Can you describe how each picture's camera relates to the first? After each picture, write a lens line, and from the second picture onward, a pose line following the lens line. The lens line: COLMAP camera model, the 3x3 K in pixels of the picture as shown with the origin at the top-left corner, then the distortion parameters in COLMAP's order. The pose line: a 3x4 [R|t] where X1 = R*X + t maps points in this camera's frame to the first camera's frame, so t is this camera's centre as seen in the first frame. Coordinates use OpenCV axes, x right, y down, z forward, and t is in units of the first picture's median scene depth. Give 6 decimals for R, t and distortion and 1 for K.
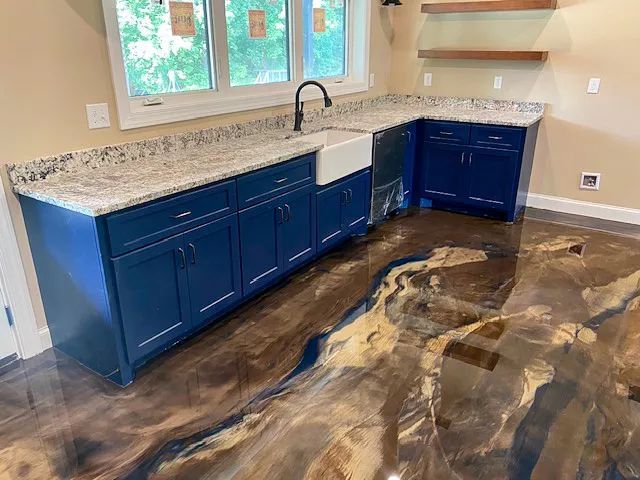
lens RADIAL K [[485.7, 0, 319.2], [0, 485.7, 228.1], [0, 0, 1]] dist [-0.000762, -0.003030]
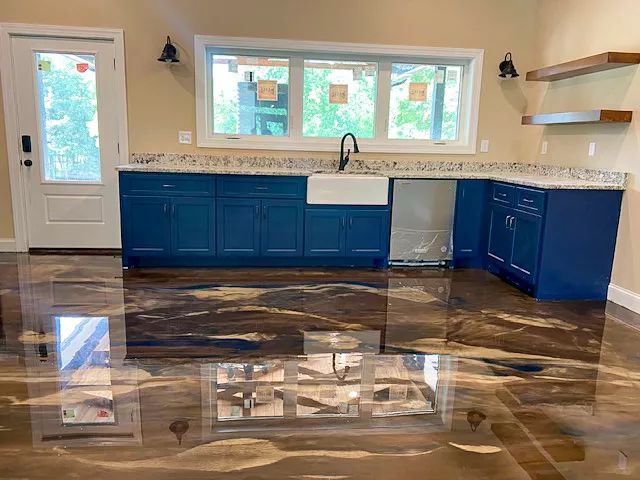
lens RADIAL K [[478.9, 0, 323.5], [0, 478.9, 237.7], [0, 0, 1]] dist [0.012711, -0.004313]
pose [[0.656270, 0.167247, -0.735756, 0.952382], [-0.297012, 0.953659, -0.048146, 0.047318], [0.693609, 0.250125, 0.675533, 0.164526]]
